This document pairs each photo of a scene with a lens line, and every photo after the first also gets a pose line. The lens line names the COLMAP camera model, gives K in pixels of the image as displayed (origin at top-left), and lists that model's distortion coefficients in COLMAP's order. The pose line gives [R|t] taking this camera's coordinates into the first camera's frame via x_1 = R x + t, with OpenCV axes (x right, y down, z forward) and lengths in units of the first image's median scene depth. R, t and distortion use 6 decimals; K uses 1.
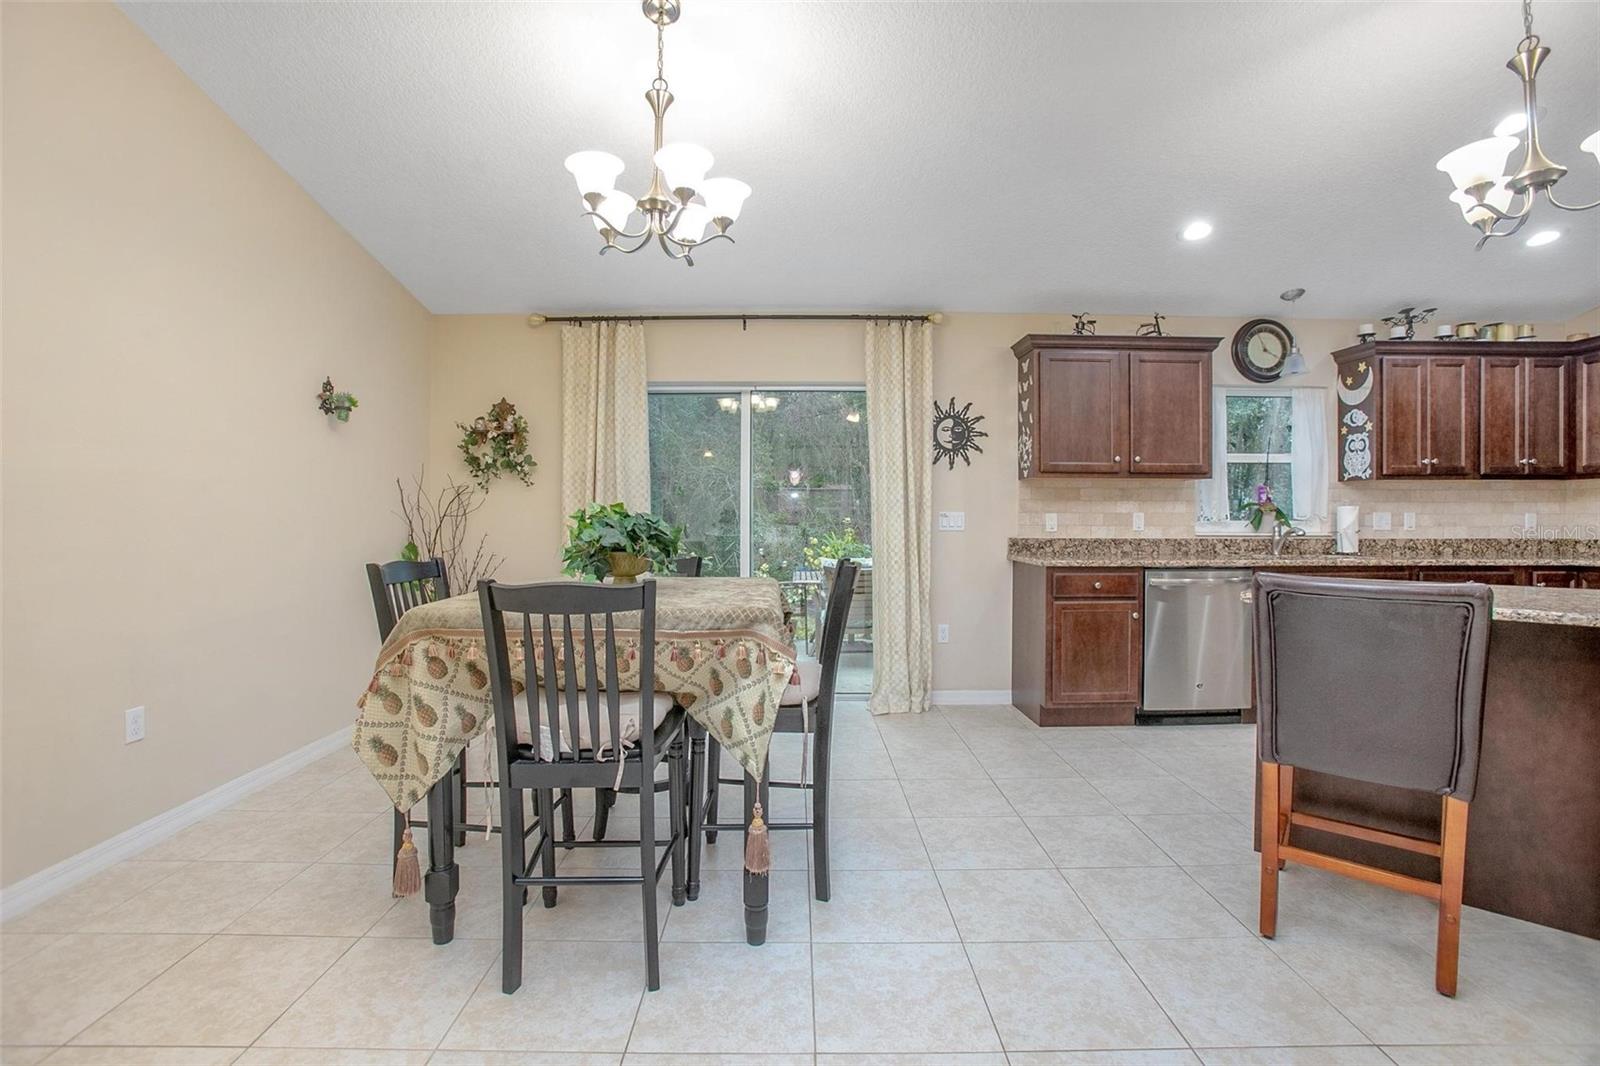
lens RADIAL K [[724.8, 0, 801.4], [0, 724.8, 524.1], [0, 0, 1]] dist [-0.063561, 0.015482]
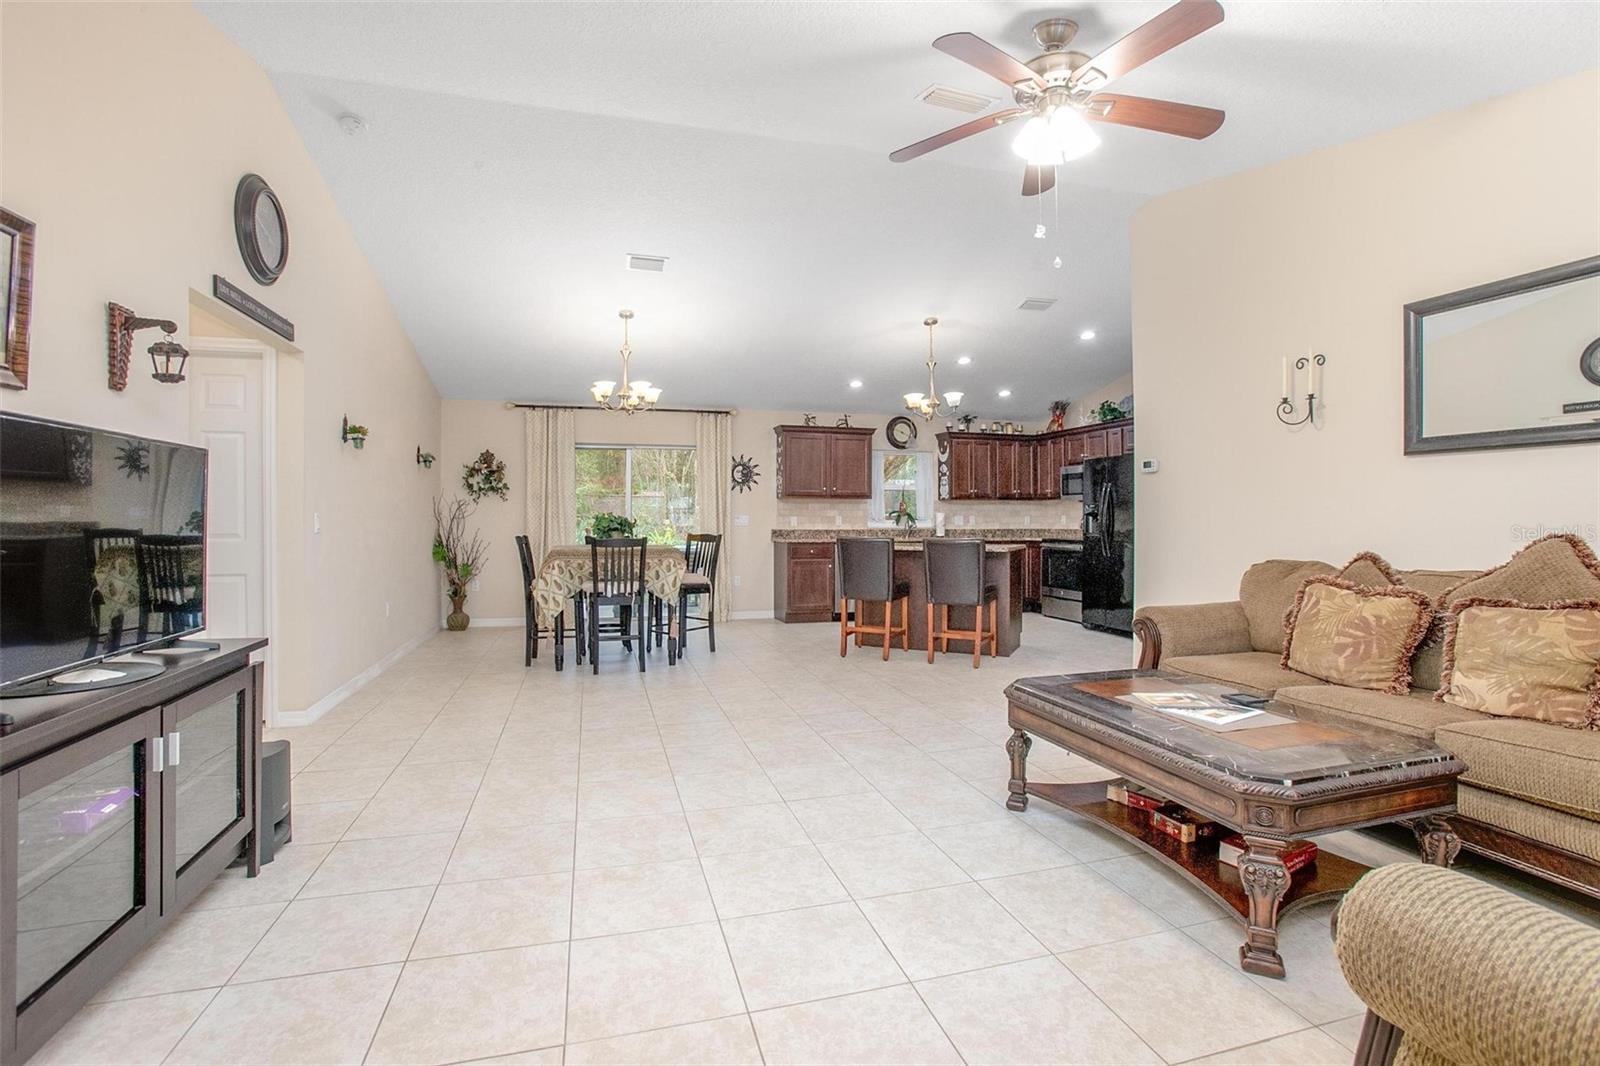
lens RADIAL K [[724.8, 0, 810.2], [0, 724.8, 522.0], [0, 0, 1]] dist [-0.063561, 0.015482]
pose [[0.959072, -0.001508, 0.283158, -0.159289], [0.003873, 0.999962, -0.007793, 0.015228], [-0.283135, 0.008571, 0.959042, -0.880869]]
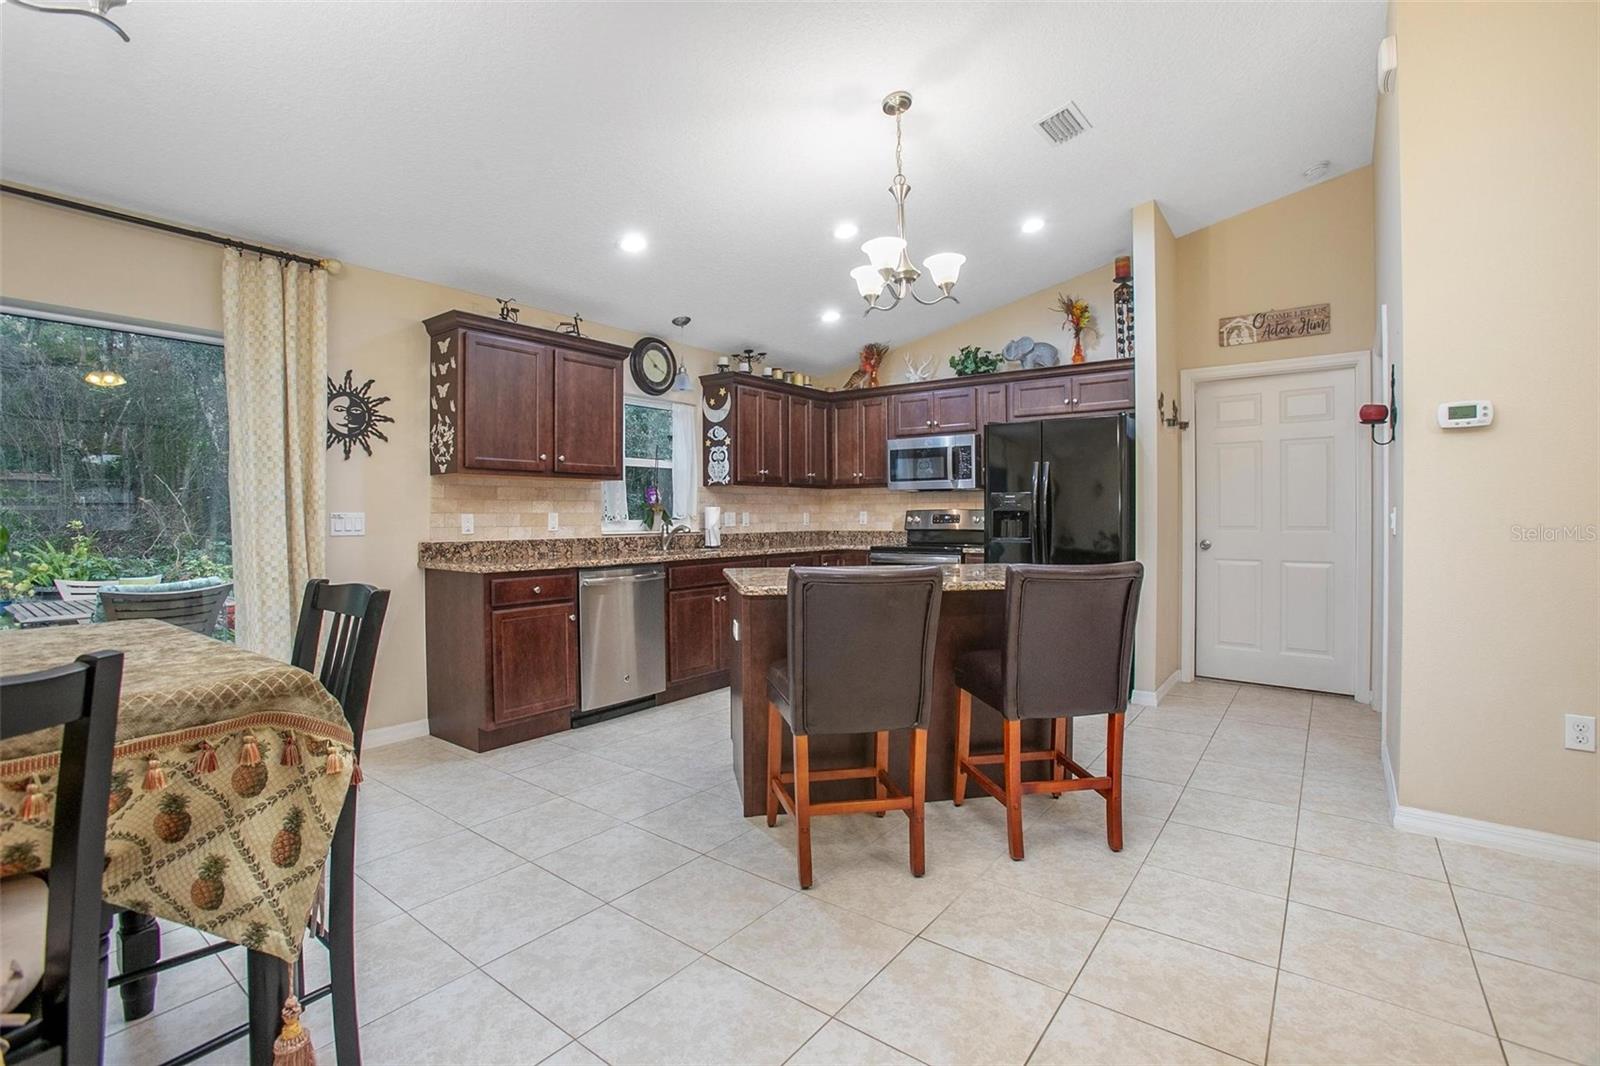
lens RADIAL K [[724.8, 0, 794.8], [0, 724.8, 520.4], [0, 0, 1]] dist [-0.063561, 0.015482]
pose [[0.613987, -0.009778, 0.789256, -0.111611], [0.013689, 0.999905, 0.001739, -0.002852], [-0.789198, 0.009736, 0.614062, 0.133448]]
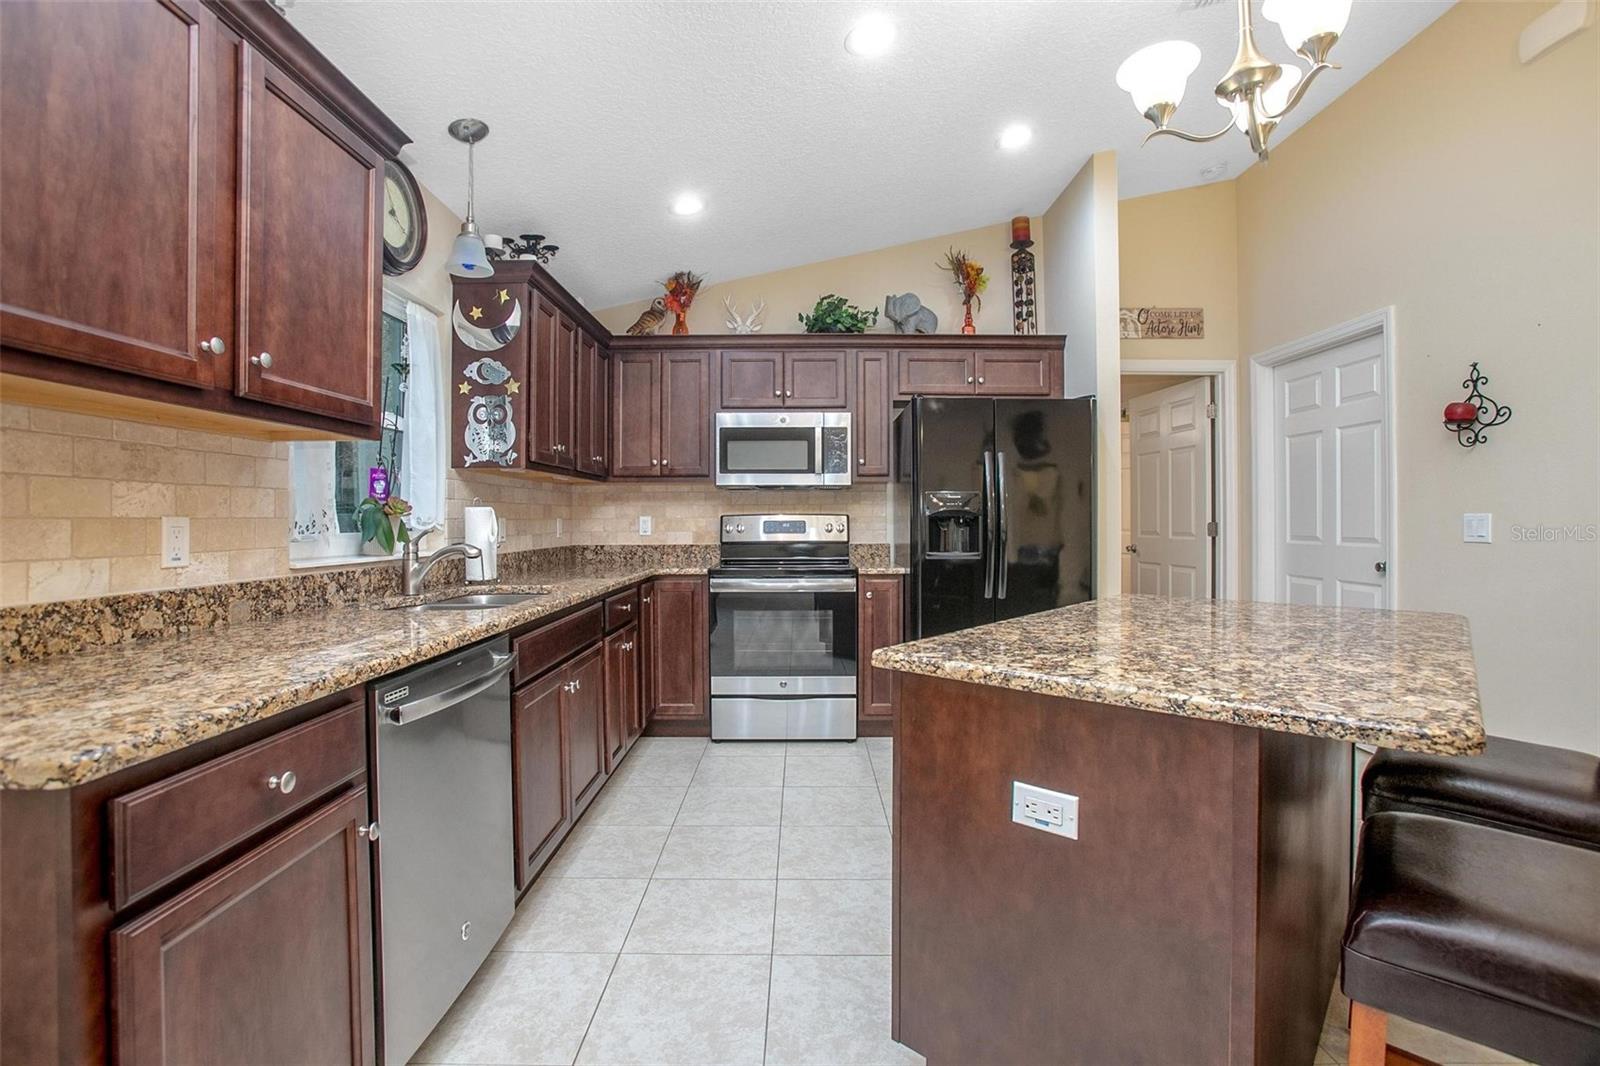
lens RADIAL K [[724.8, 0, 799.1], [0, 724.8, 525.9], [0, 0, 1]] dist [-0.063561, 0.015482]
pose [[0.018550, -0.010074, 0.999777, 0.135032], [0.015531, 0.999831, 0.009786, -0.010594], [-0.999707, 0.015346, 0.018703, 0.710450]]
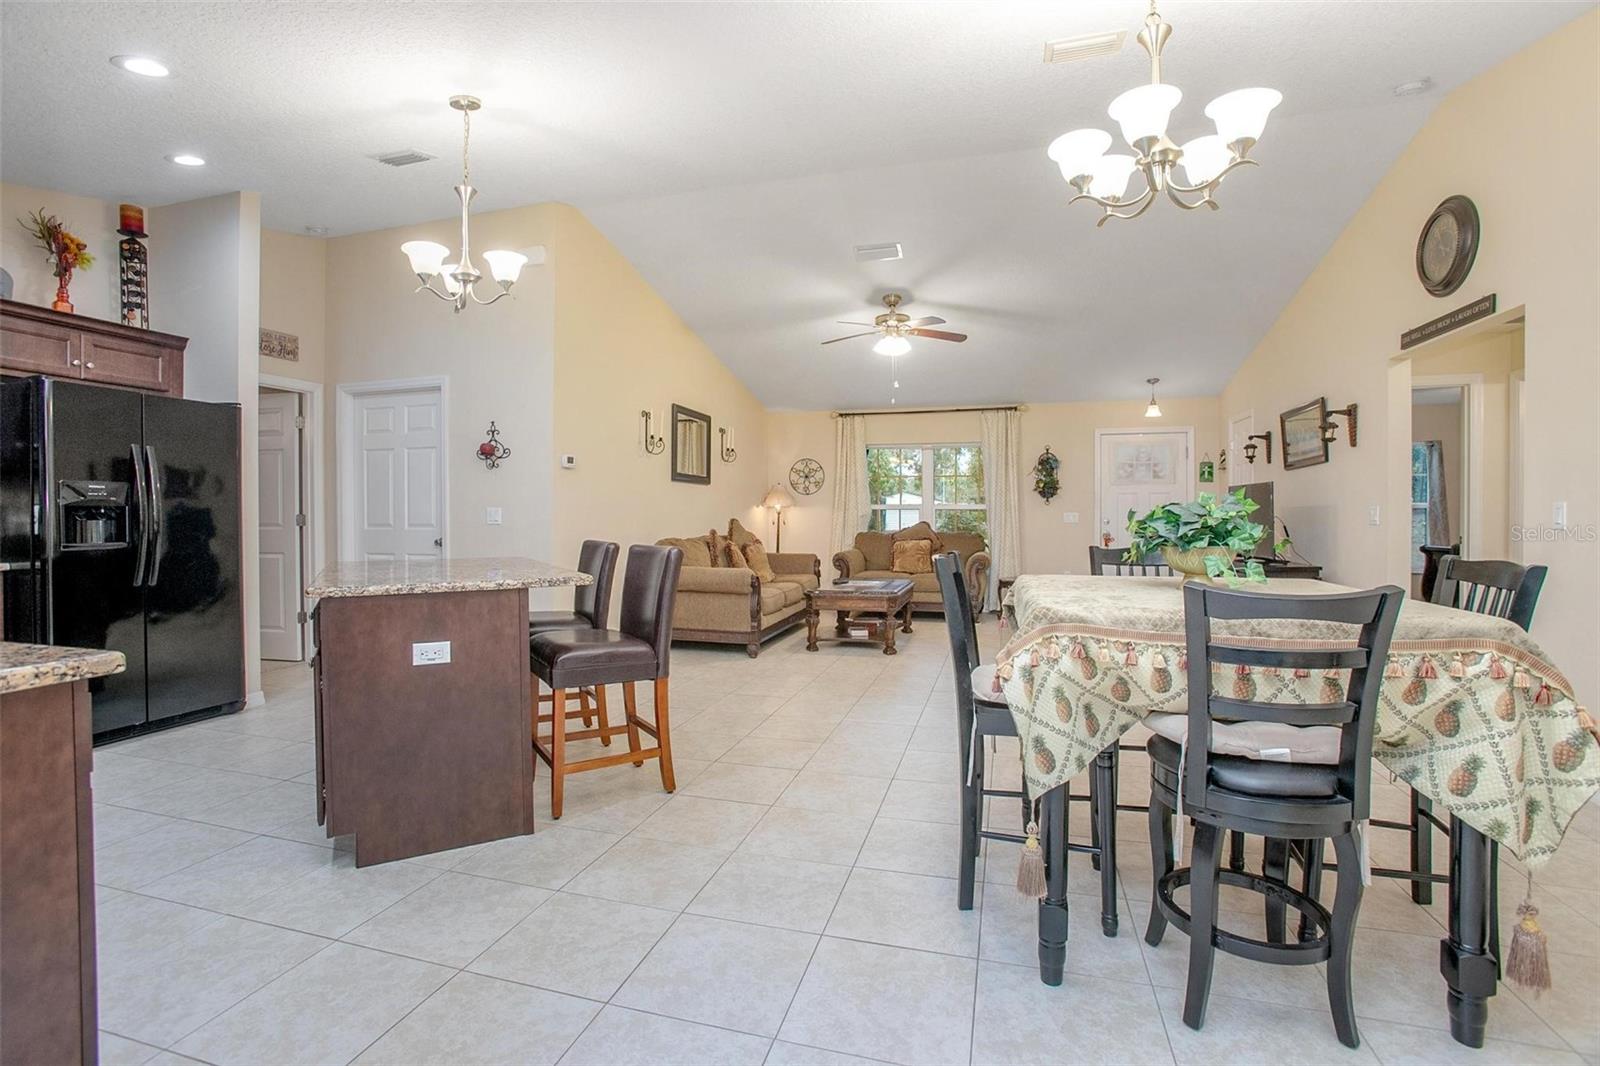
lens RADIAL K [[724.8, 0, 797.7], [0, 724.8, 517.5], [0, 0, 1]] dist [-0.063561, 0.015482]
pose [[-0.958317, 0.000054, 0.285706, -0.012263], [0.005128, 0.999842, 0.017011, -0.007539], [-0.285660, 0.017767, -0.958166, 1.064092]]
